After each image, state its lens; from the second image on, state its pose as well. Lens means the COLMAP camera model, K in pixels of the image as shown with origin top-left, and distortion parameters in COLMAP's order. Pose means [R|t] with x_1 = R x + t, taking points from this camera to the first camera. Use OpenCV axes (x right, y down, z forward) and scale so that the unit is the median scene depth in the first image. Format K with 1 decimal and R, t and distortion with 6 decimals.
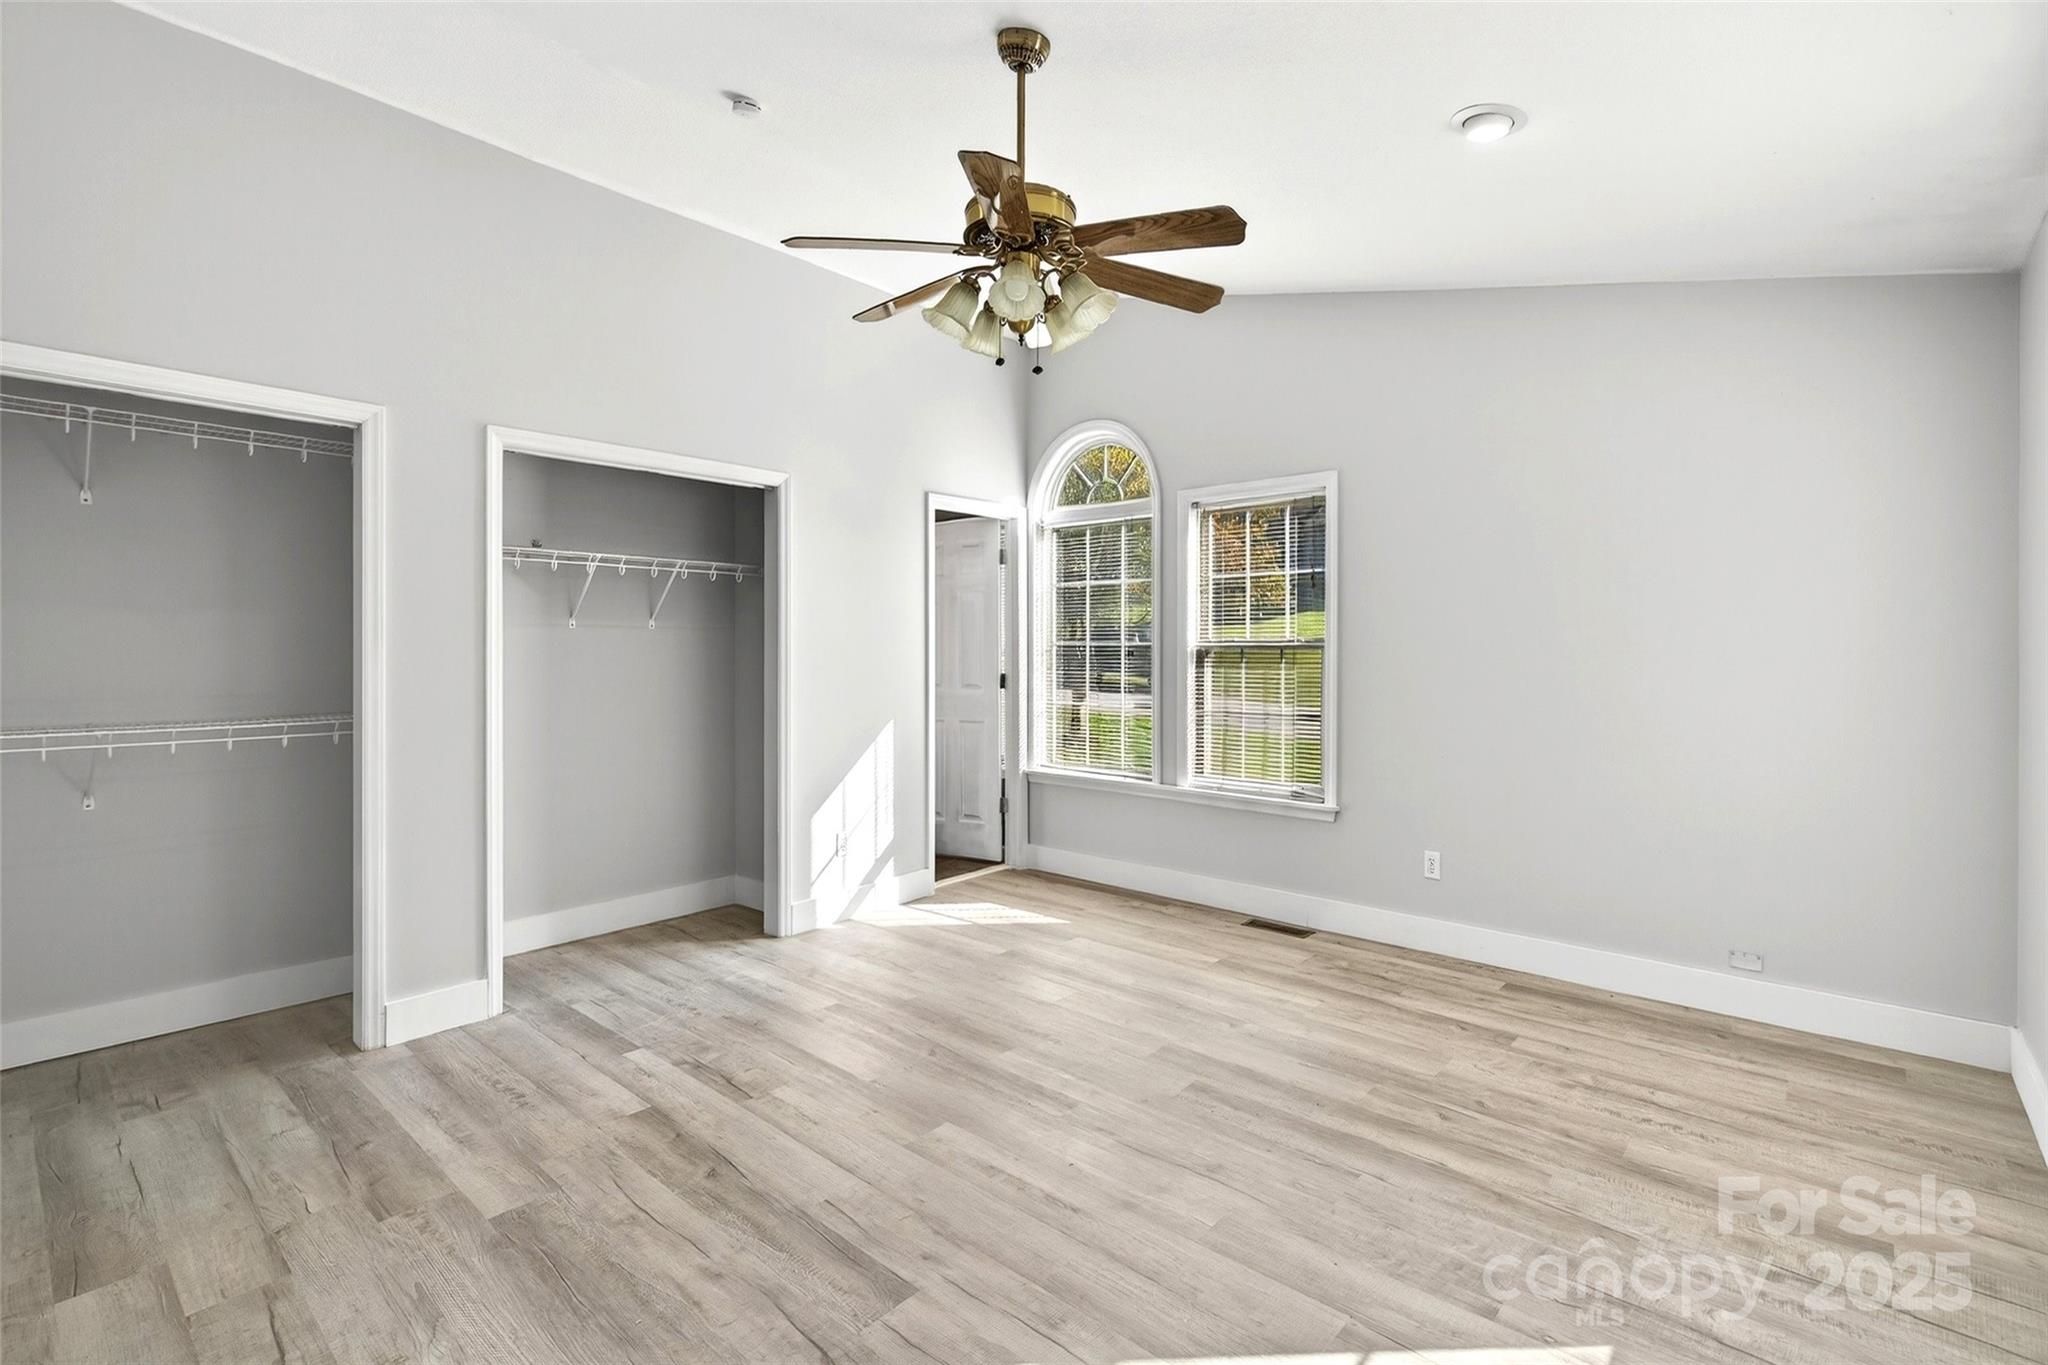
lens RADIAL K [[935.0, 0, 1047.9], [0, 935.0, 645.0], [0, 0, 1]] dist [0.006039, 0.000491]
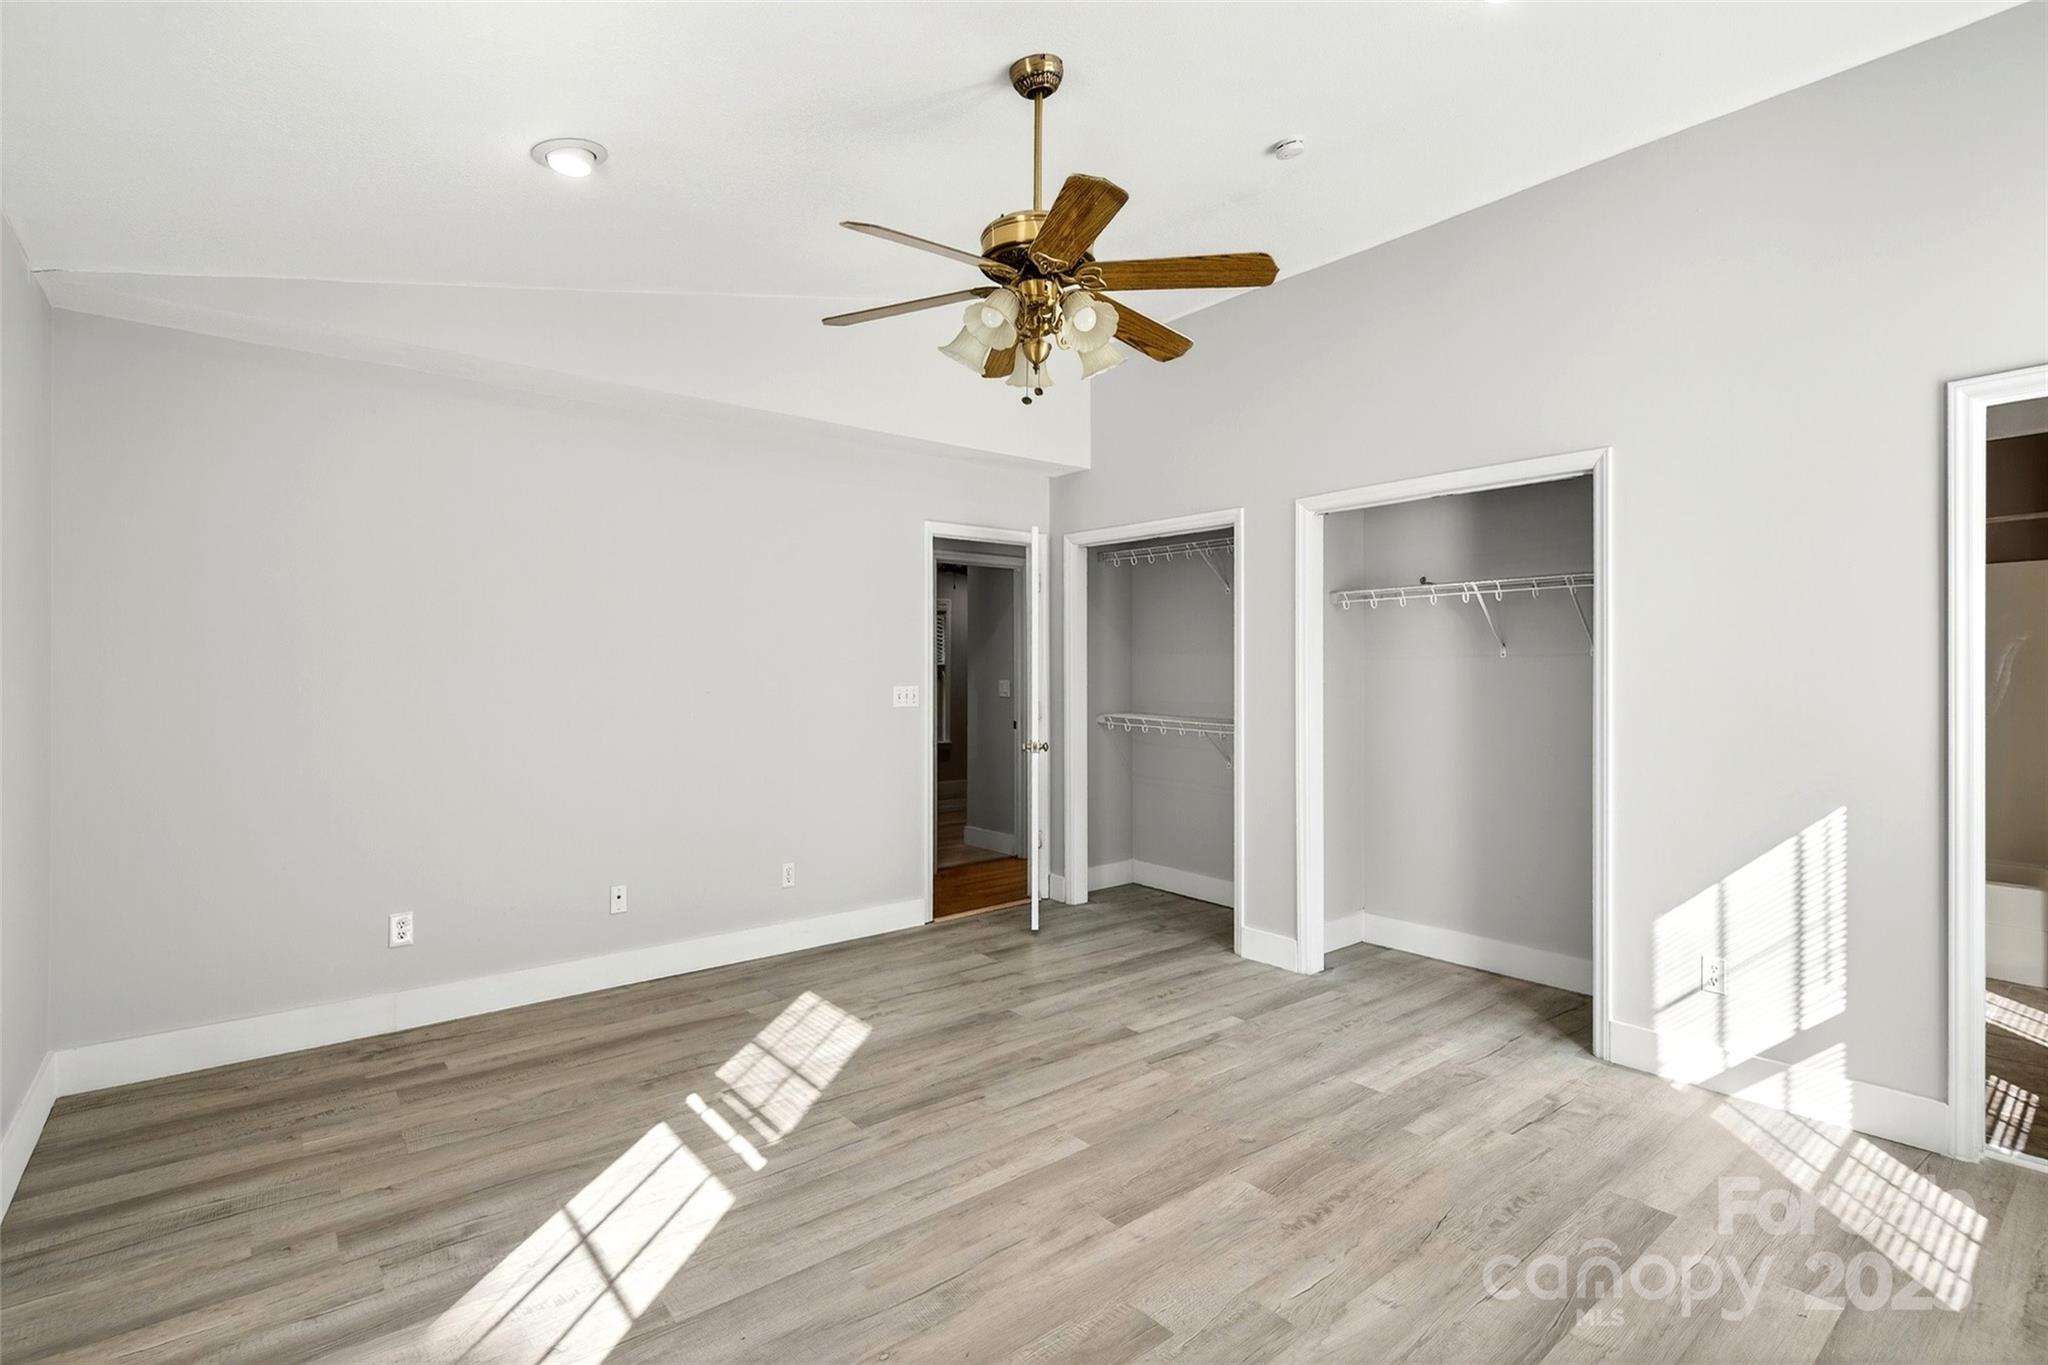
lens RADIAL K [[935.0, 0, 1024.8], [0, 935.0, 677.8], [0, 0, 1]] dist [0.006039, 0.000491]
pose [[-0.168925, 0.003855, -0.985621, 0.722885], [-0.000963, 0.999991, 0.004077, -0.000486], [0.985628, 0.001638, -0.168920, 0.882262]]
